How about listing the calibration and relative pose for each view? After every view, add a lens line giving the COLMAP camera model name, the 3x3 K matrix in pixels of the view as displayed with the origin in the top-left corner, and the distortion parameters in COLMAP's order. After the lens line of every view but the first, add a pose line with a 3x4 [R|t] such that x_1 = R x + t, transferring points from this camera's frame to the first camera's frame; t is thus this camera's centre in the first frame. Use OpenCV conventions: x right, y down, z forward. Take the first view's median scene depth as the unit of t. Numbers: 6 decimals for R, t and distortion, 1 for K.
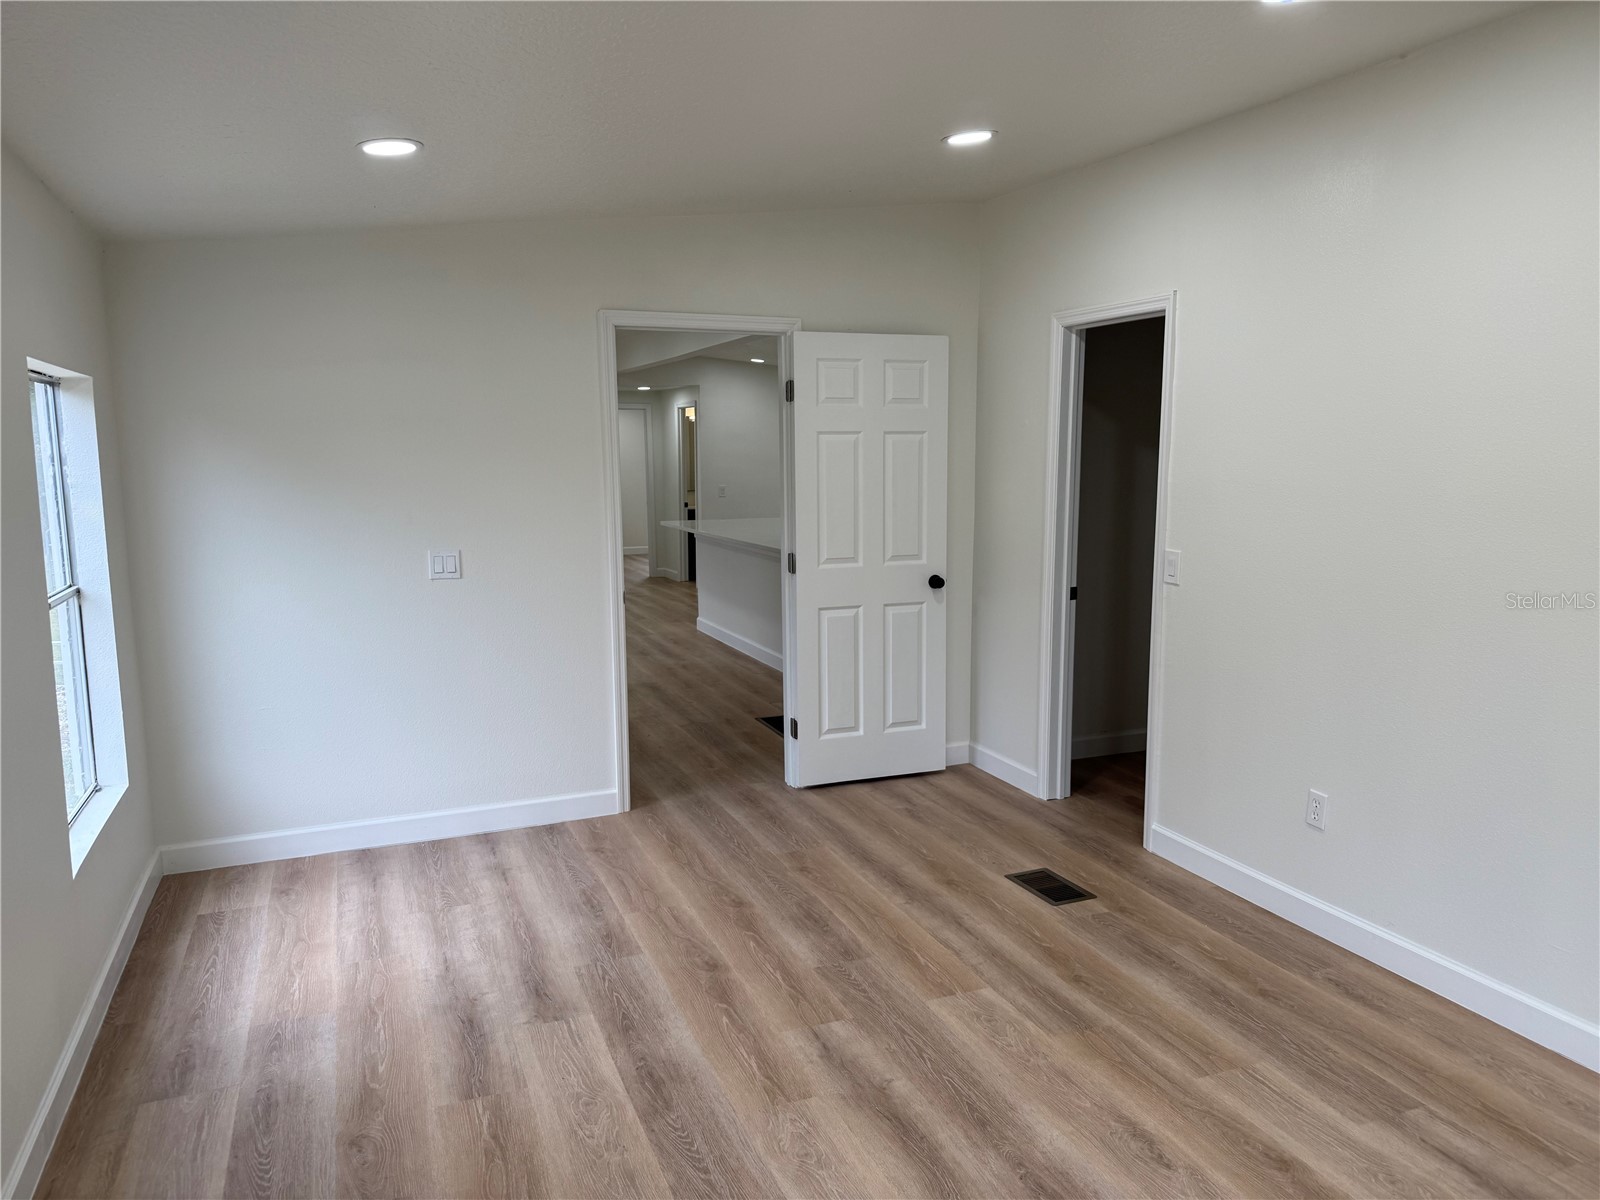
lens RADIAL K [[1125.1, 0, 801.3], [0, 1125.1, 596.2], [0, 0, 1]] dist [0.082608, -0.131611]
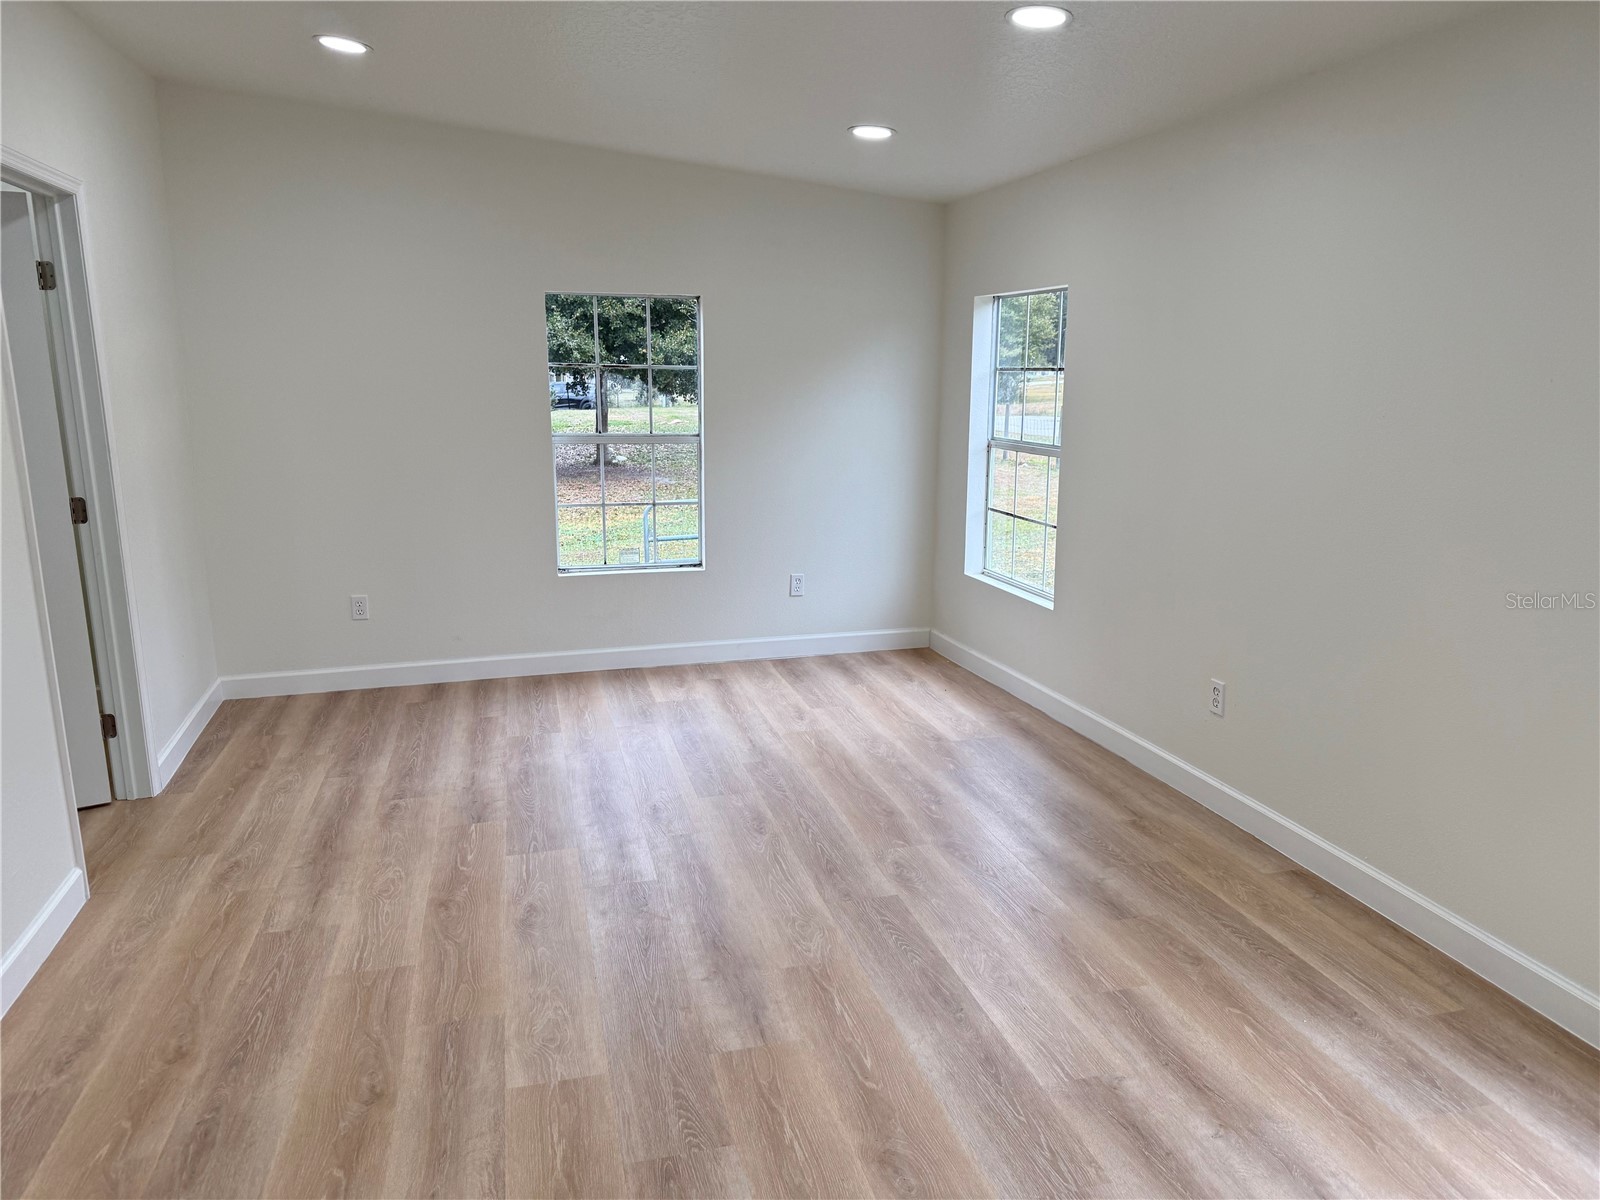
lens RADIAL K [[1125.1, 0, 801.3], [0, 1125.1, 596.2], [0, 0, 1]] dist [0.082608, -0.131611]
pose [[-0.991330, -0.011833, 0.130862, -0.121505], [0.031902, 0.944462, 0.327068, -0.201310], [-0.127465, 0.328407, -0.935896, 1.647617]]
